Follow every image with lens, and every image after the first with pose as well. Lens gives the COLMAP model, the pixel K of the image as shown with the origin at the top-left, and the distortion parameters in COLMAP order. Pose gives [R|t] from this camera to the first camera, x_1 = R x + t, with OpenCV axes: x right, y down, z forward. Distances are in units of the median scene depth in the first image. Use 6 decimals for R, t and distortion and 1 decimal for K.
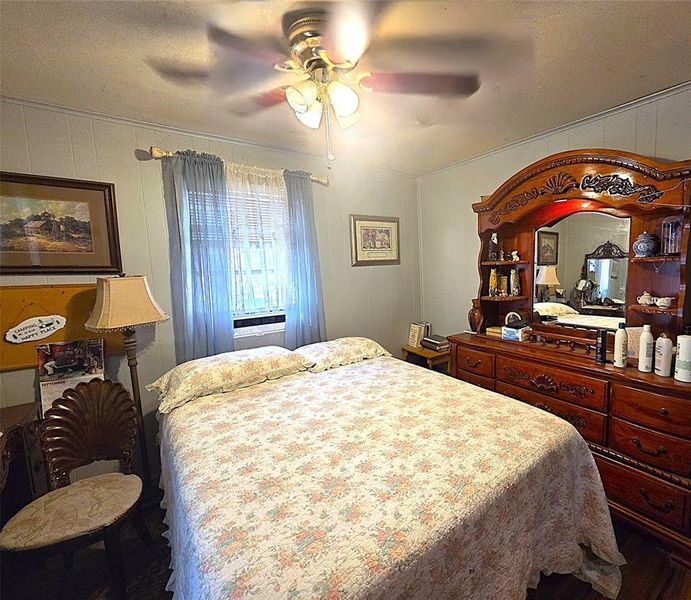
lens RADIAL K [[317.1, 0, 347.7], [0, 317.1, 302.6], [0, 0, 1]] dist [-0.001269, -0.000447]
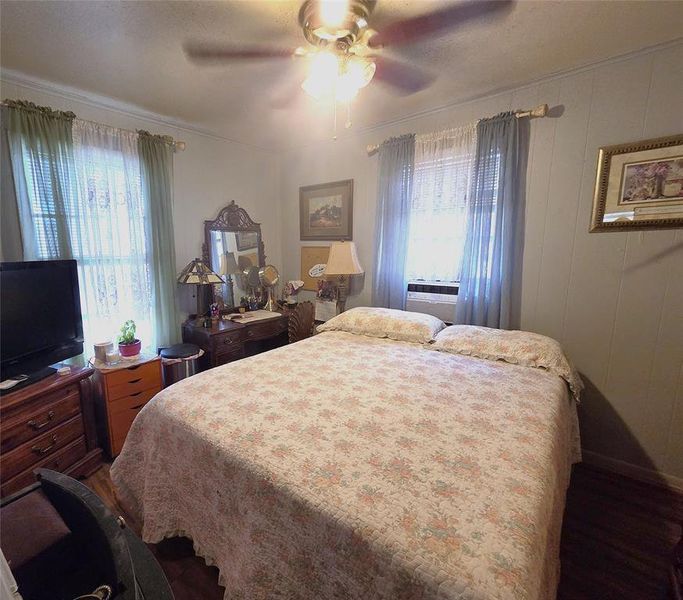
lens RADIAL K [[321.4, 0, 343.3], [0, 321.4, 300.0], [0, 0, 1]] dist [0.001199, 0.000474]
pose [[0.312060, 0.177989, -0.933241, 0.767322], [-0.099953, 0.982994, 0.154055, -0.047308], [0.944790, 0.045206, 0.324543, 0.509030]]
